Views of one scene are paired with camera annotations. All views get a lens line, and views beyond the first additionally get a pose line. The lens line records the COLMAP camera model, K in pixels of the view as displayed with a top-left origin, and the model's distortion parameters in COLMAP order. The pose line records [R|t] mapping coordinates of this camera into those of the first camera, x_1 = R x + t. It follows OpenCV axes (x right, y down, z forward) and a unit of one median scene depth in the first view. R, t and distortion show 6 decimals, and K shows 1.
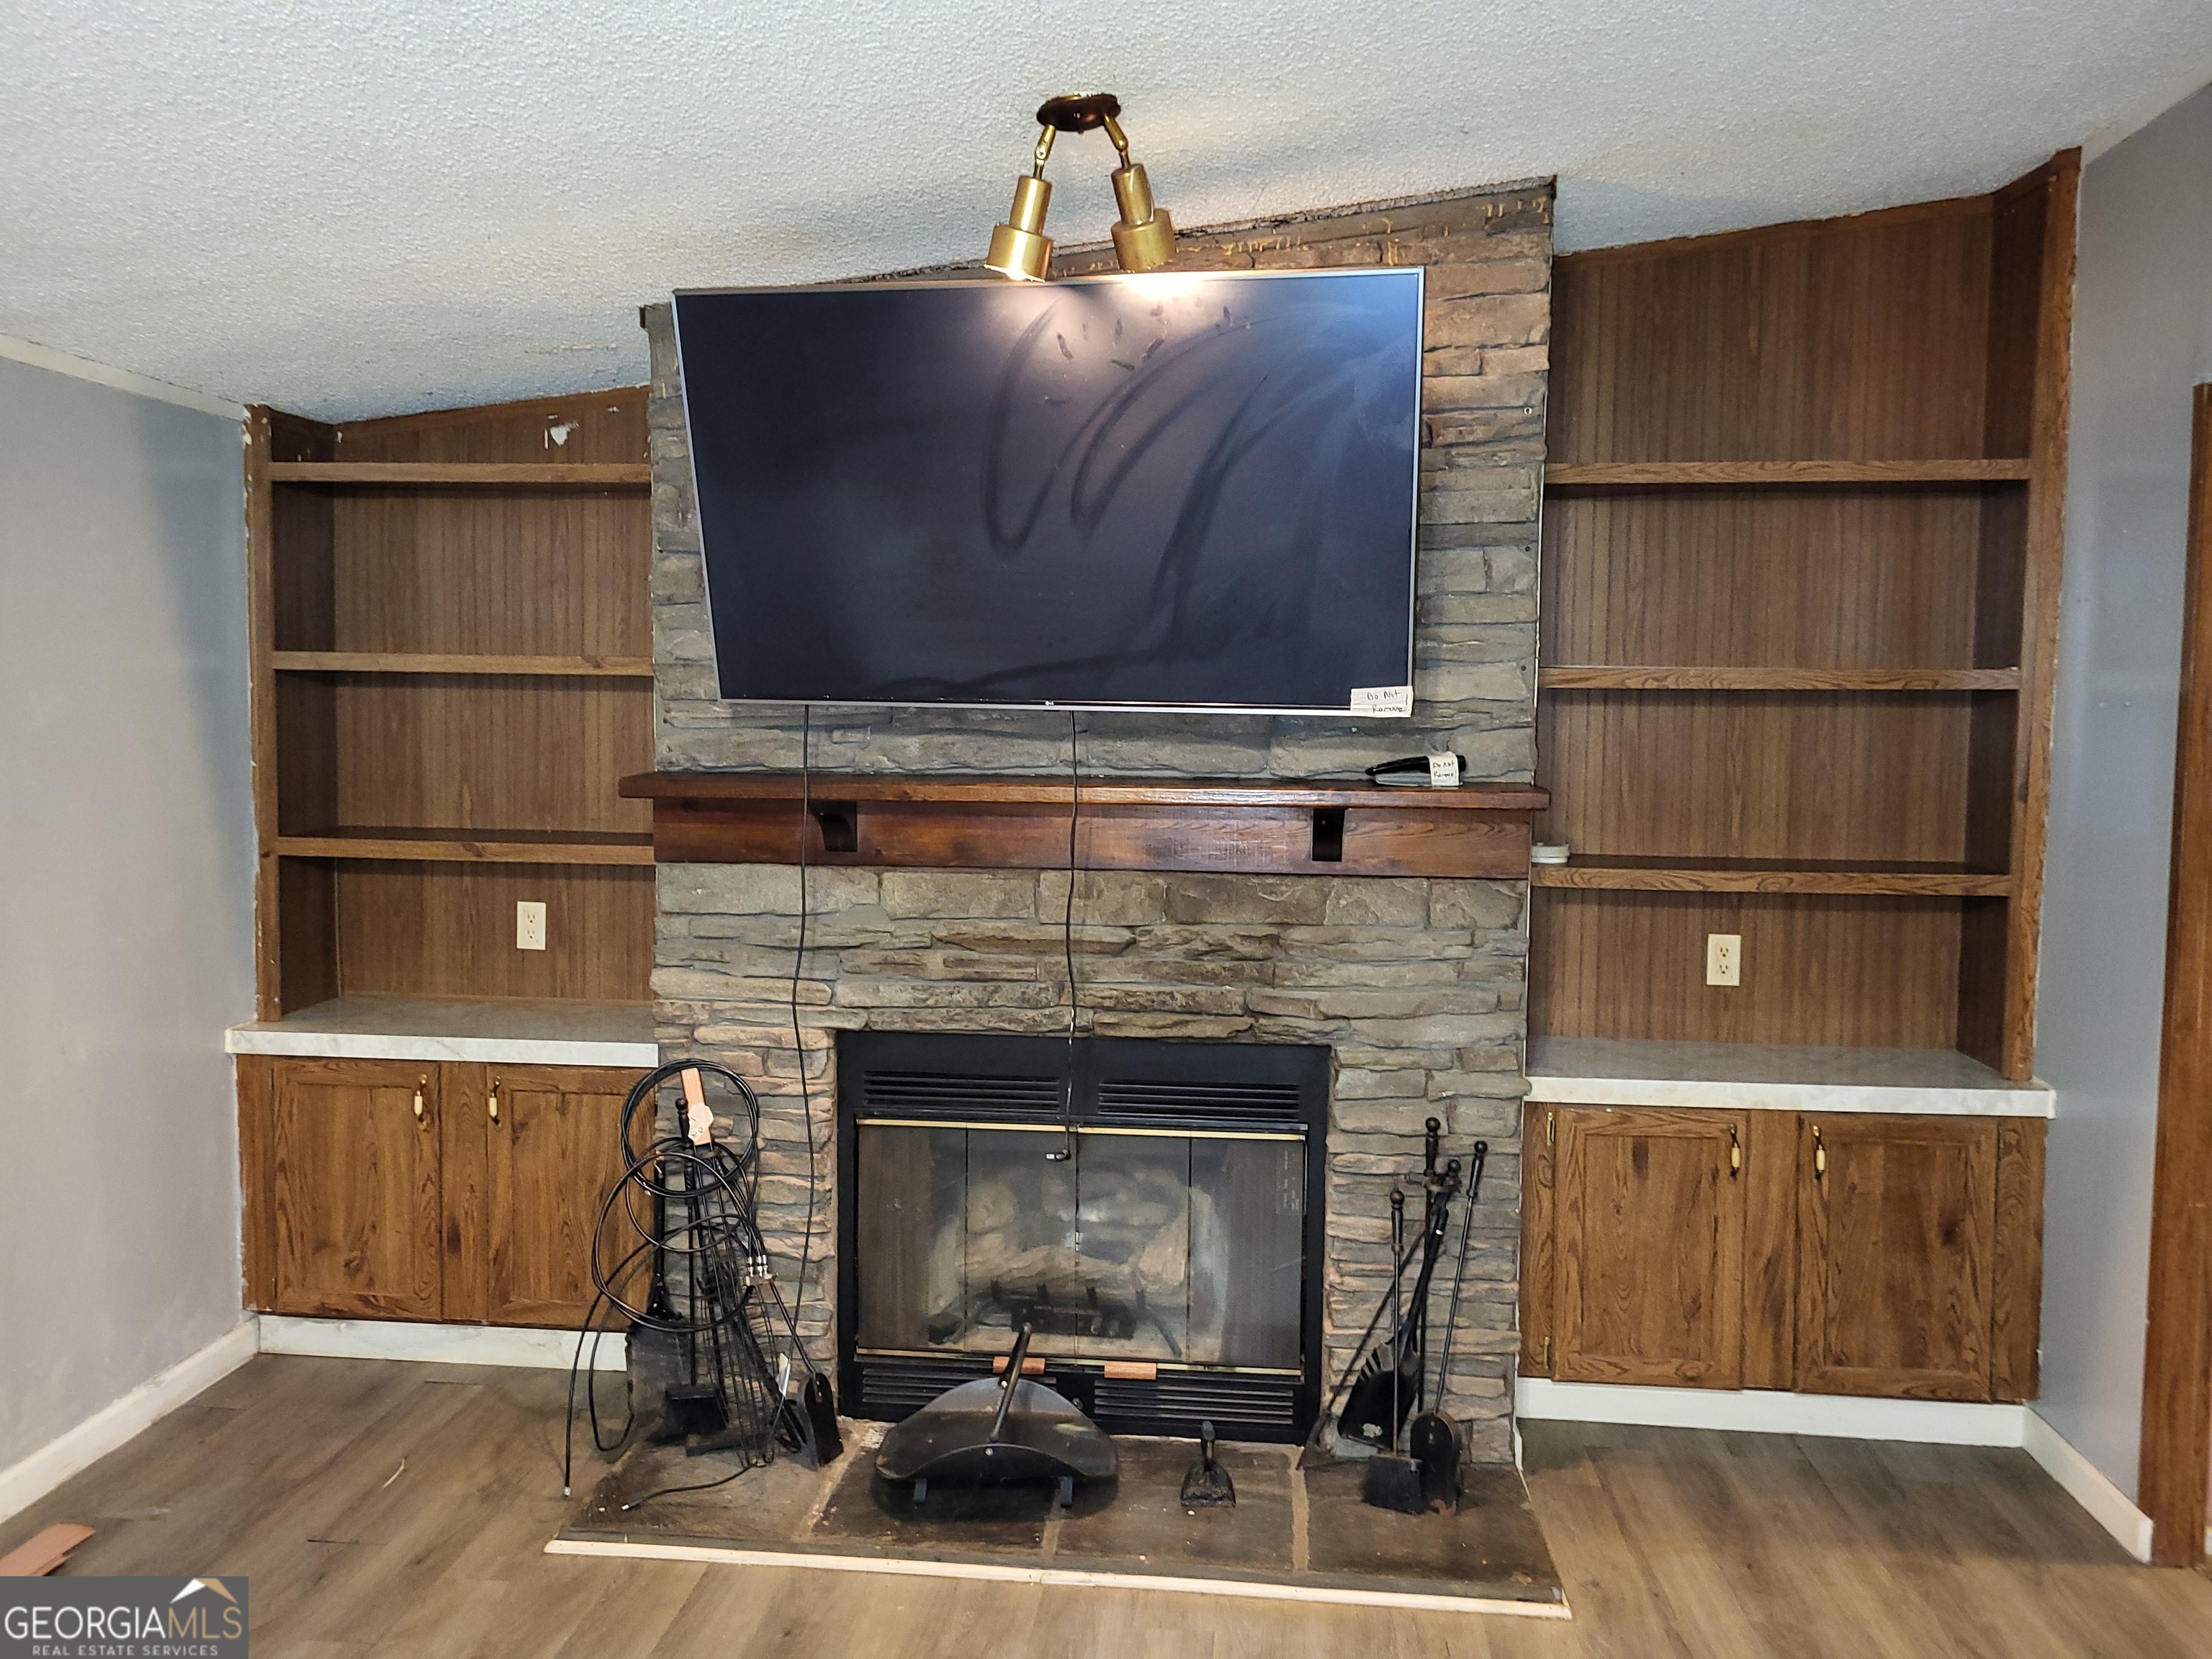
lens RADIAL K [[1631.6, 0, 1106.0], [0, 1631.6, 793.4], [0, 0, 1]] dist [-0.000264, -0.001282]
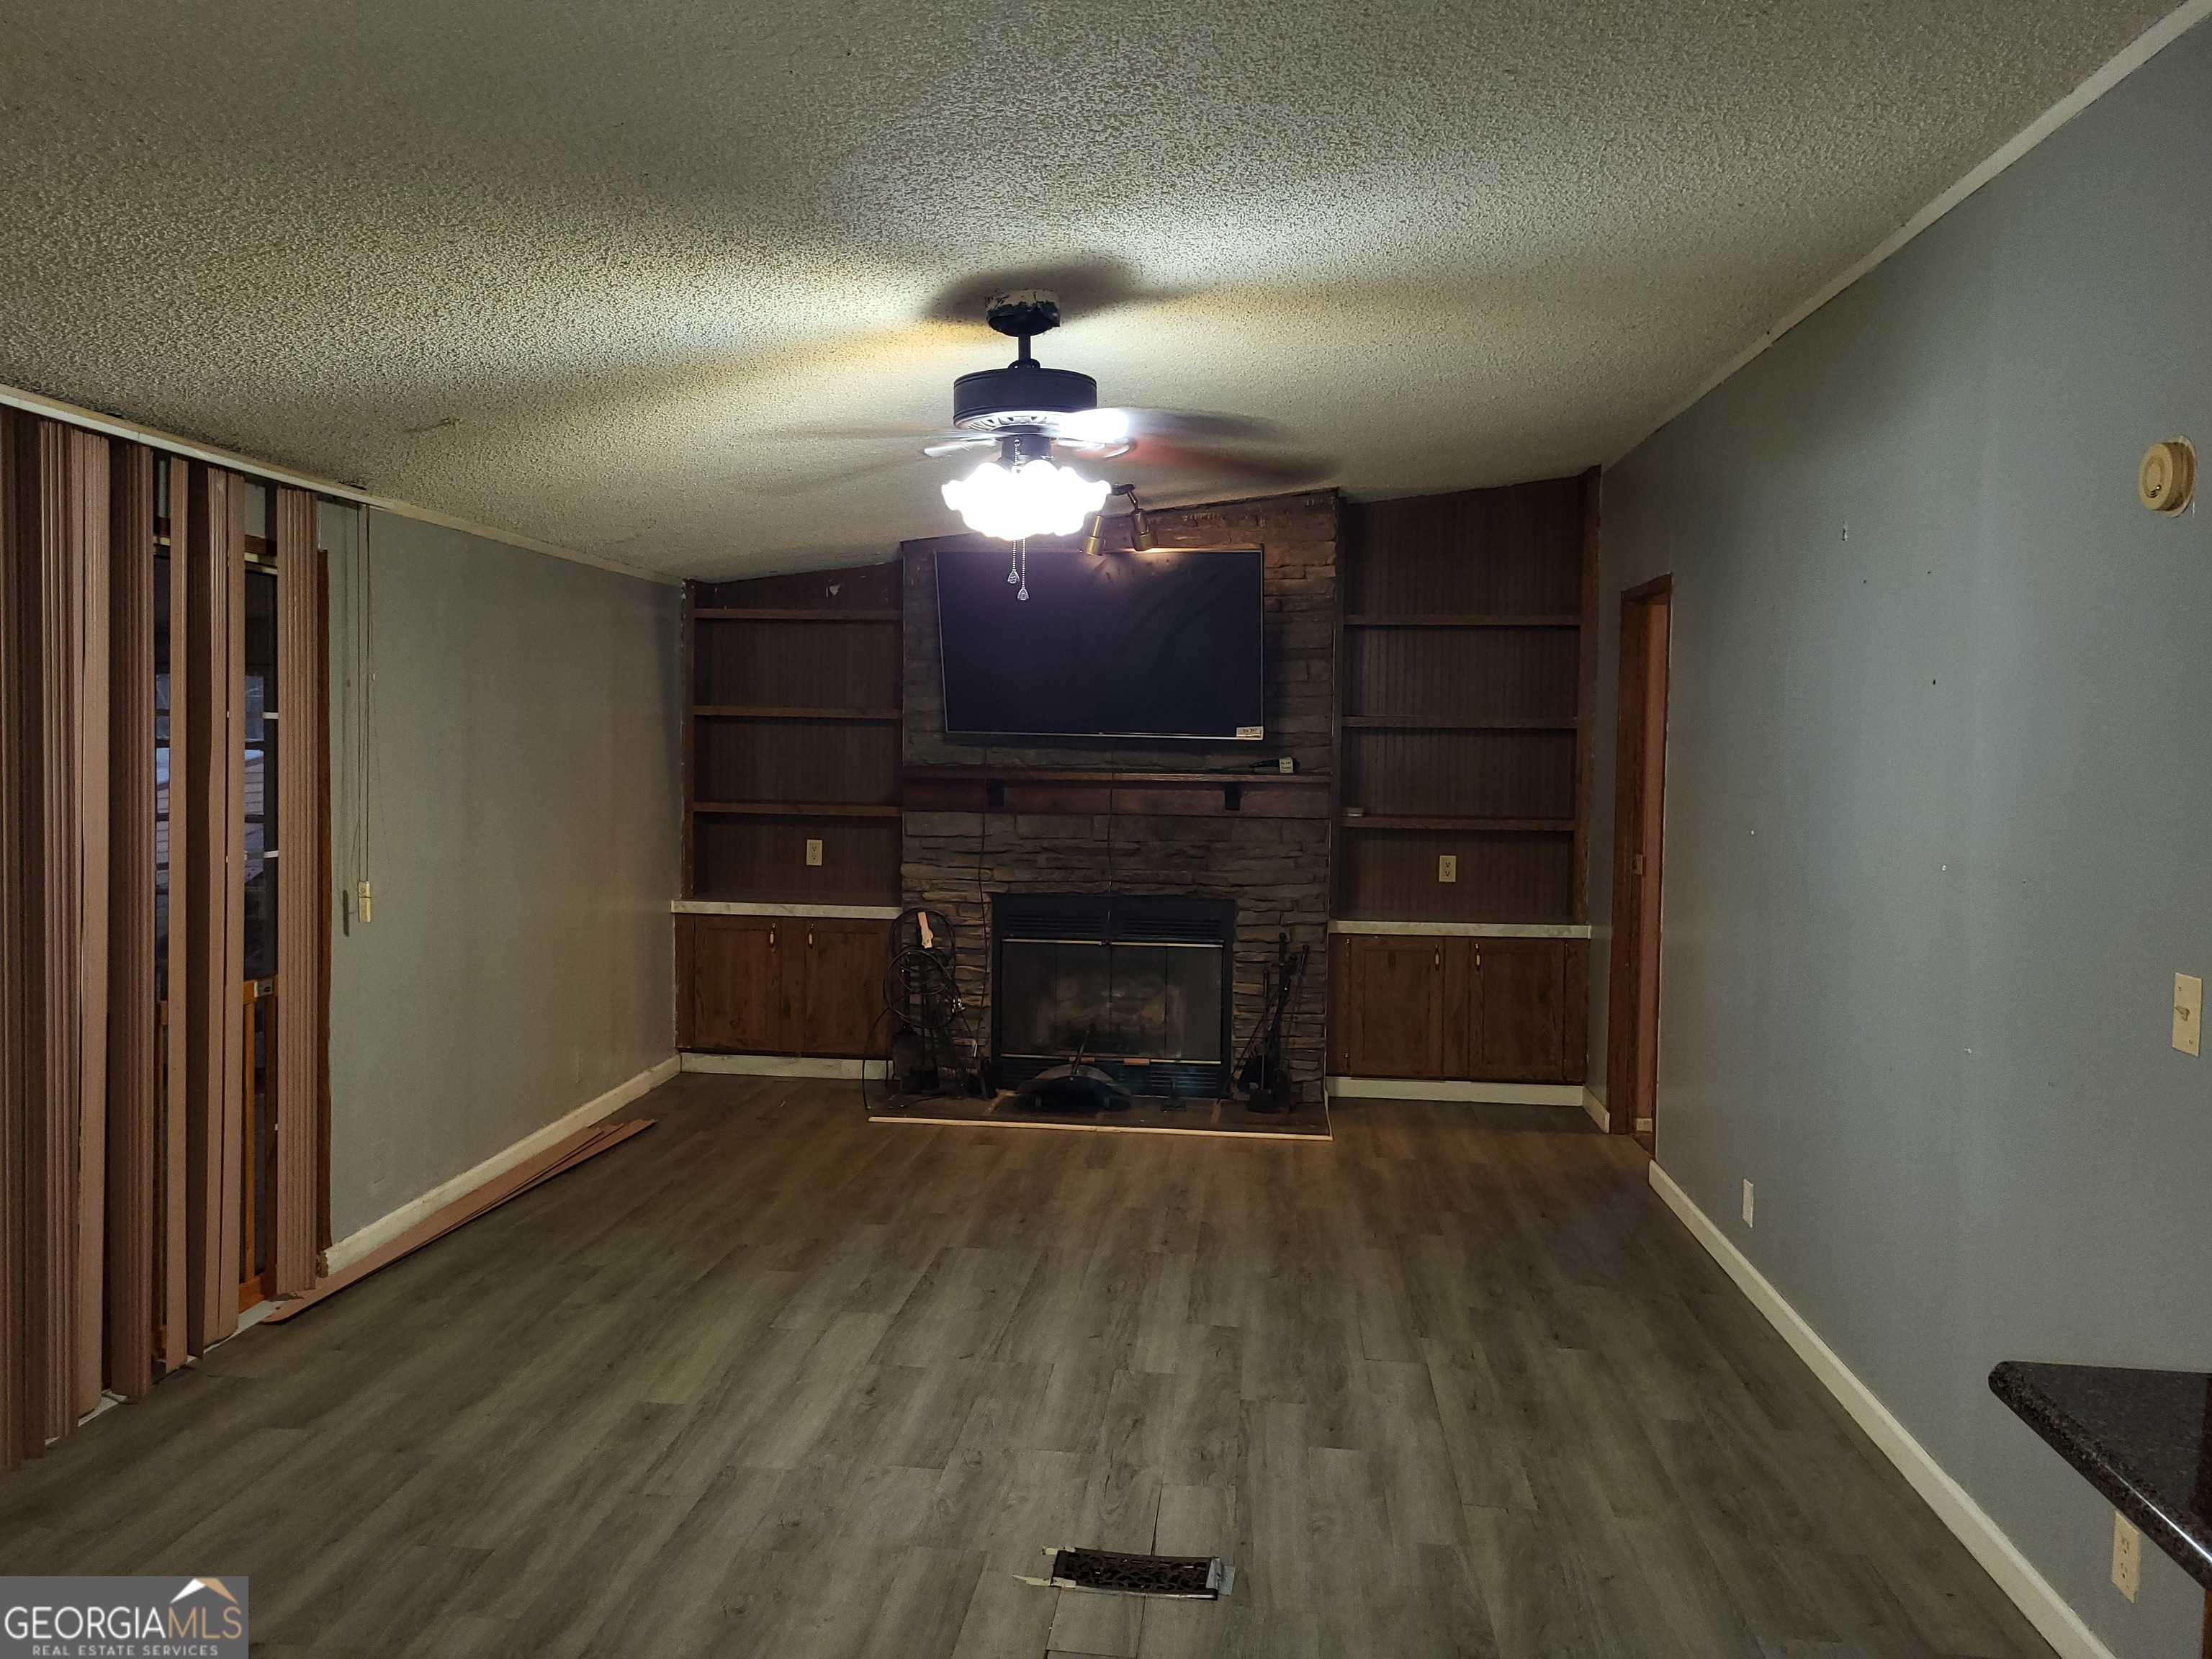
lens RADIAL K [[1631.6, 0, 1106.0], [0, 1631.6, 793.4], [0, 0, 1]] dist [-0.000264, -0.001282]
pose [[0.999982, 0.003598, -0.004775, -0.015141], [-0.003686, 0.999822, -0.018482, 0.057584], [0.004708, 0.018500, 0.999818, -1.043284]]
